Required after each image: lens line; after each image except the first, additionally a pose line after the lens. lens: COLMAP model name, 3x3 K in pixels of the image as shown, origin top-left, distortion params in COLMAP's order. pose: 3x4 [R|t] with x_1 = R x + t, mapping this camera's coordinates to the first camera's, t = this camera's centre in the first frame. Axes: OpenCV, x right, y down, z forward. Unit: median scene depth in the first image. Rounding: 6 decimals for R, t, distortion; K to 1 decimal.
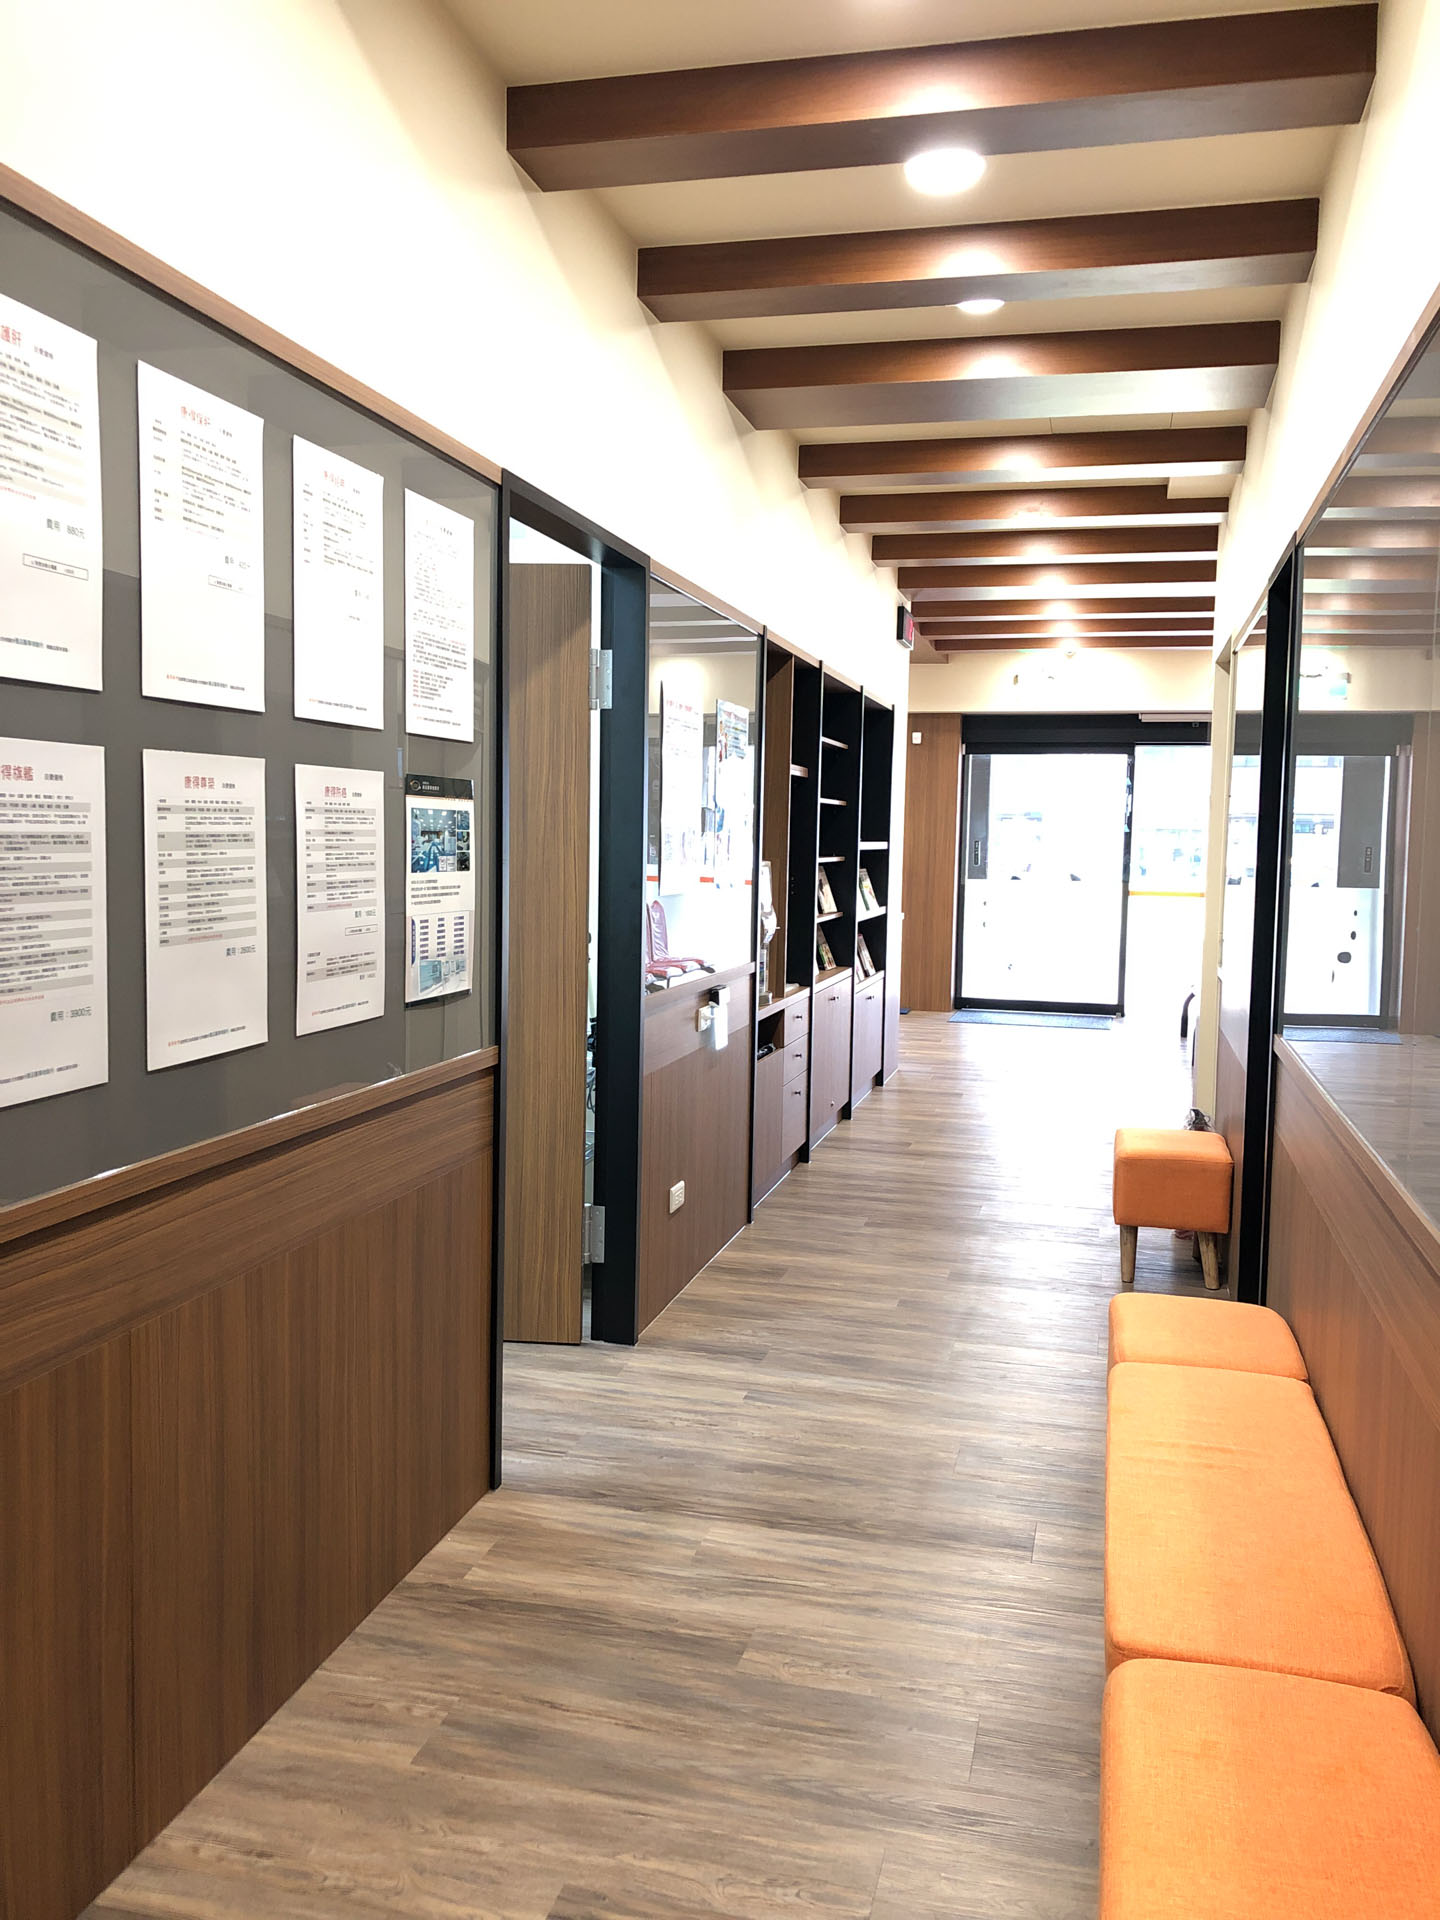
lens RADIAL K [[1570.5, 0, 723.2], [0, 1570.5, 955.2], [0, 0, 1]] dist [-0.002095, 0.009033]
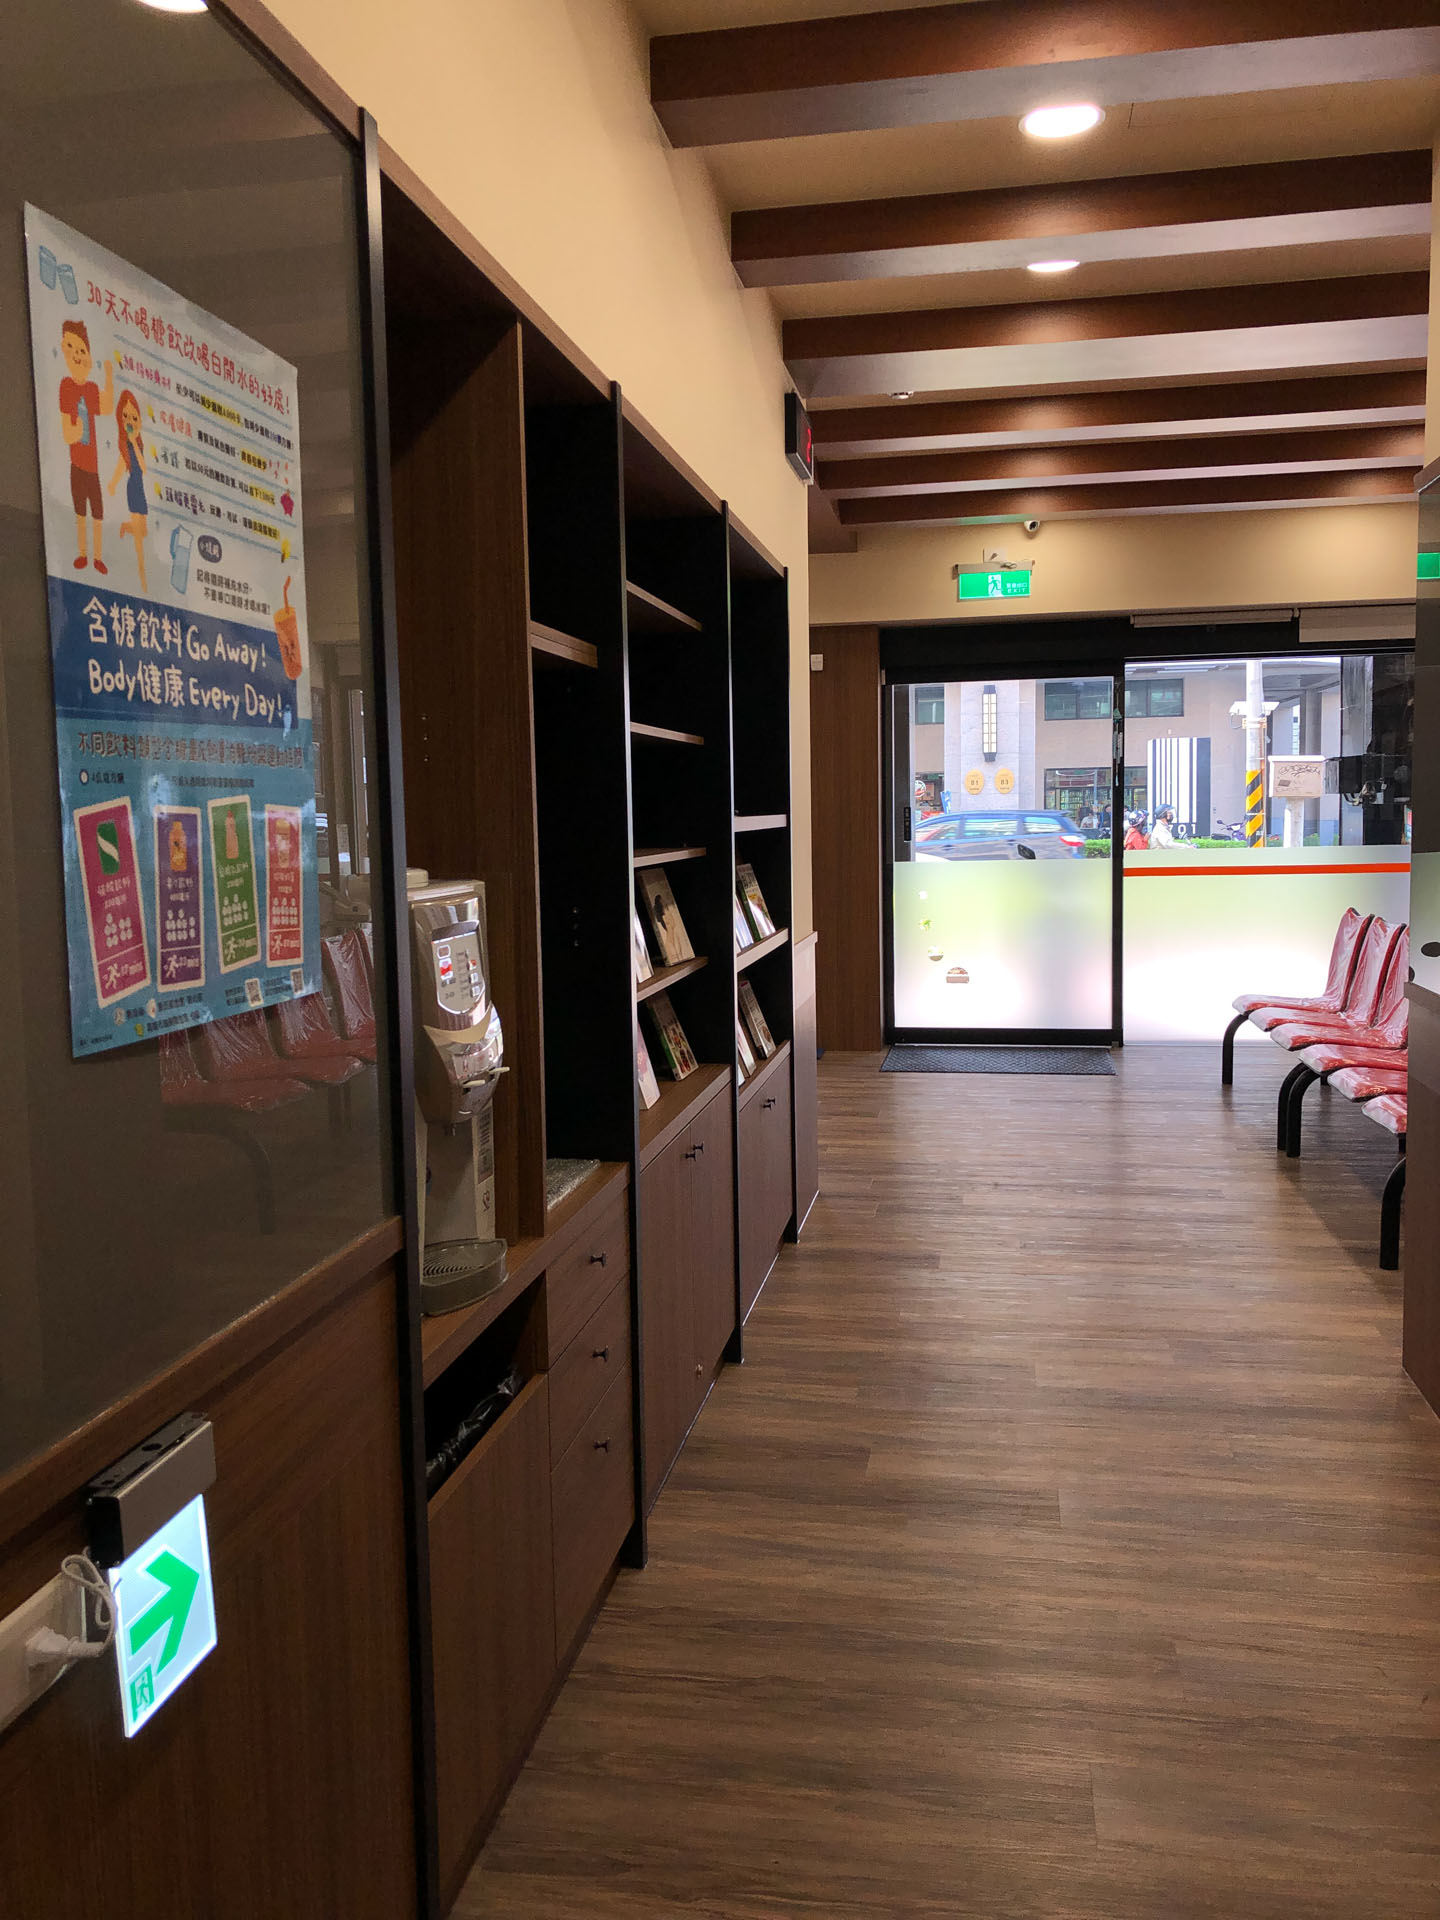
lens RADIAL K [[1570.5, 0, 723.2], [0, 1570.5, 955.2], [0, 0, 1]] dist [-0.002095, 0.009033]
pose [[0.996744, -0.048957, 0.064073, 0.044344], [0.047935, 0.998699, 0.017395, -0.032925], [-0.064841, -0.014267, 0.997794, 0.444525]]
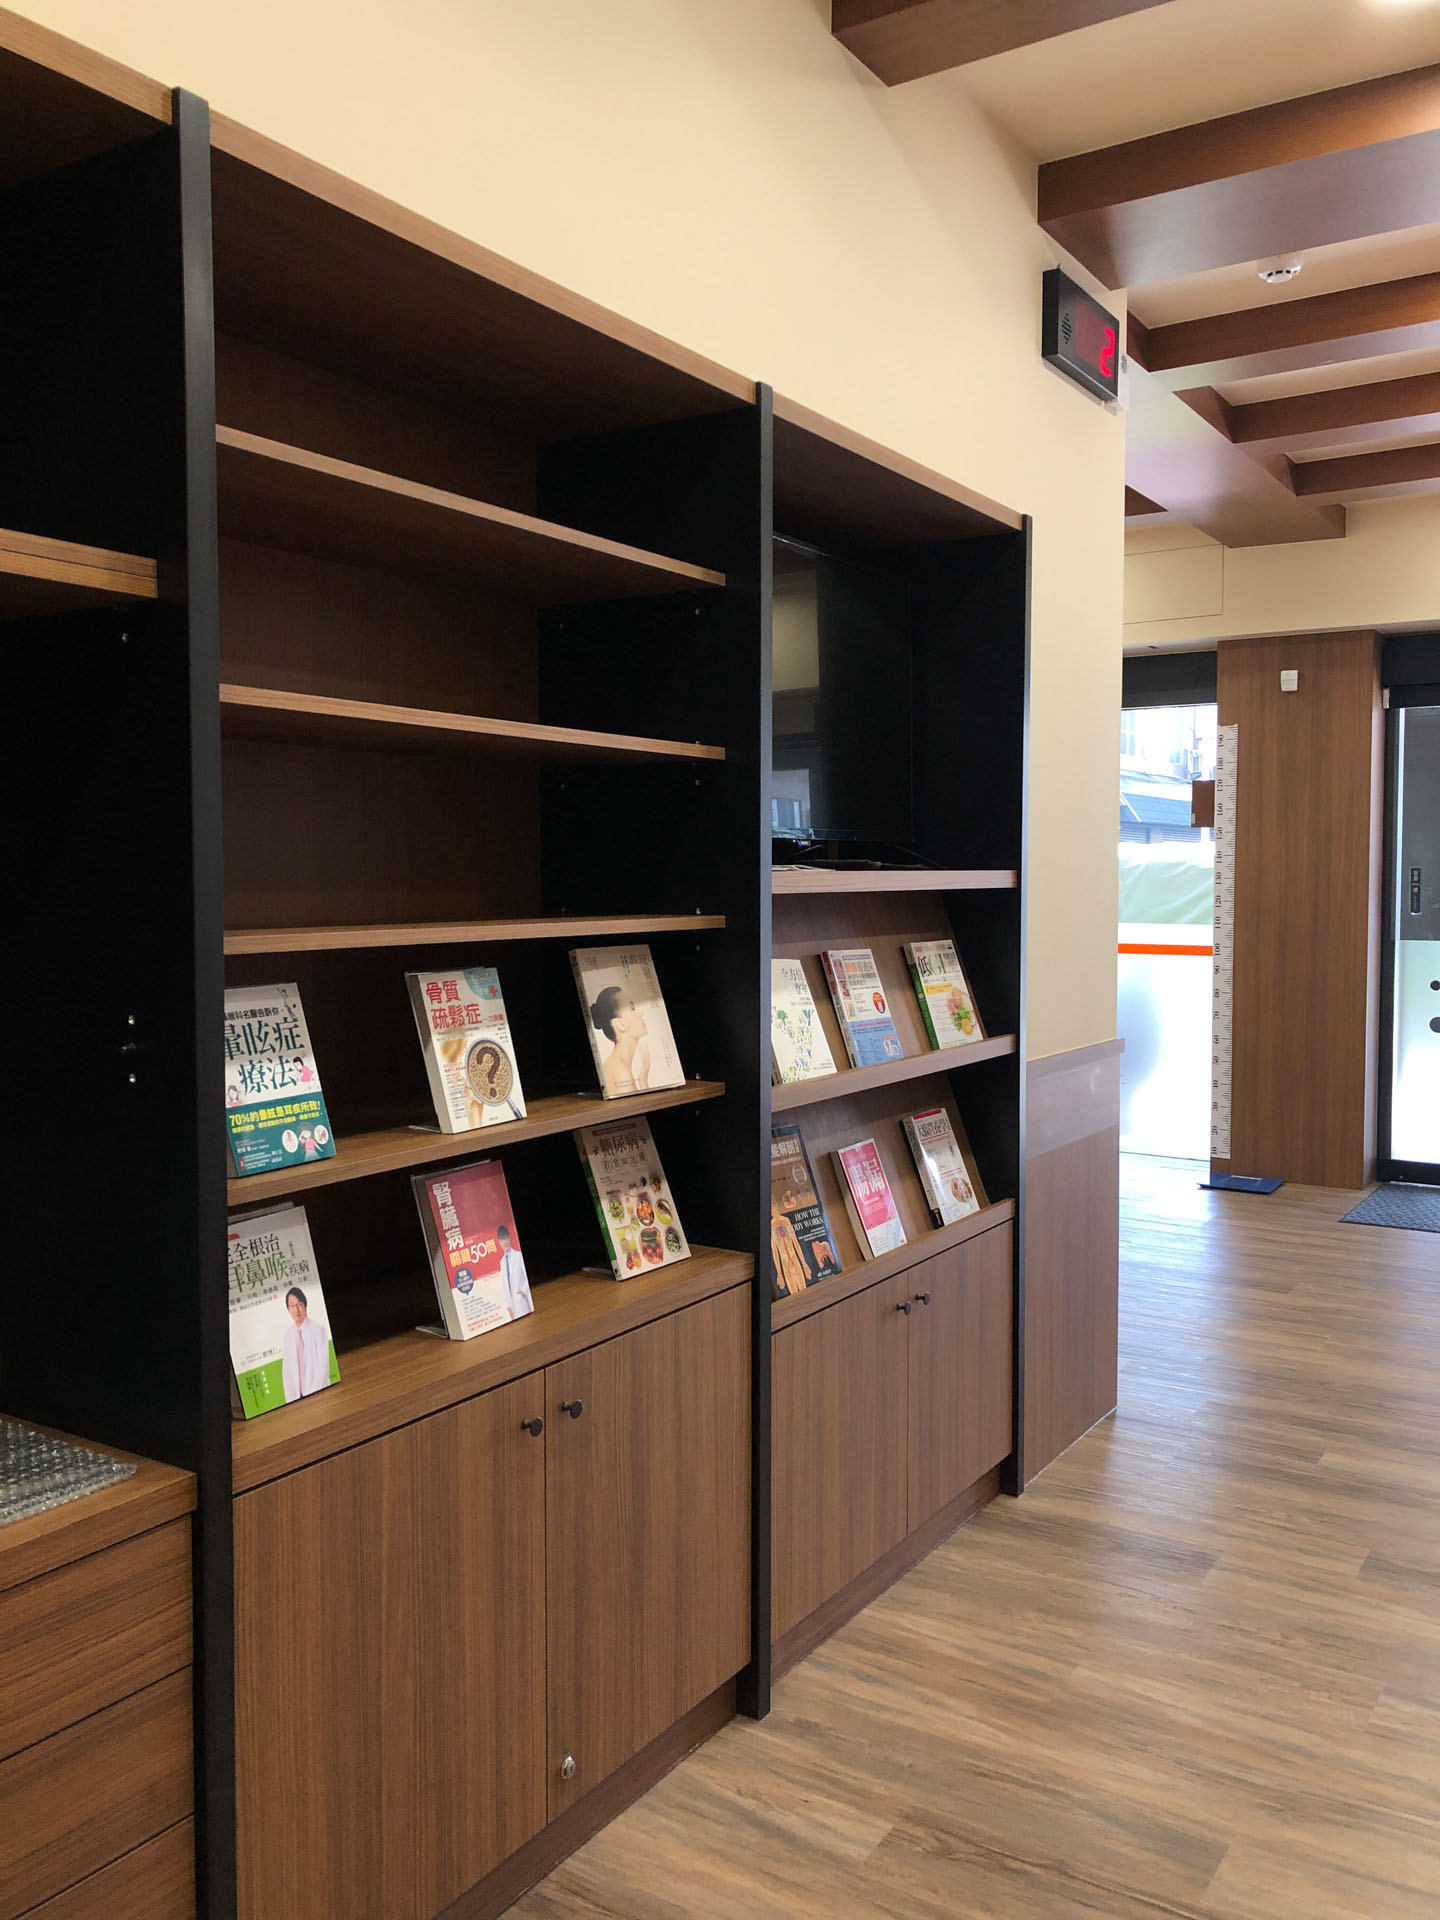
lens RADIAL K [[1578.6, 0, 724.3], [0, 1578.6, 936.7], [0, 0, 1]] dist [0.006556, 0.004013]
pose [[0.947837, -0.011667, -0.318541, 0.161411], [-0.001169, 0.999196, -0.040074, -0.040007], [0.318753, 0.038355, 0.947061, 0.611617]]
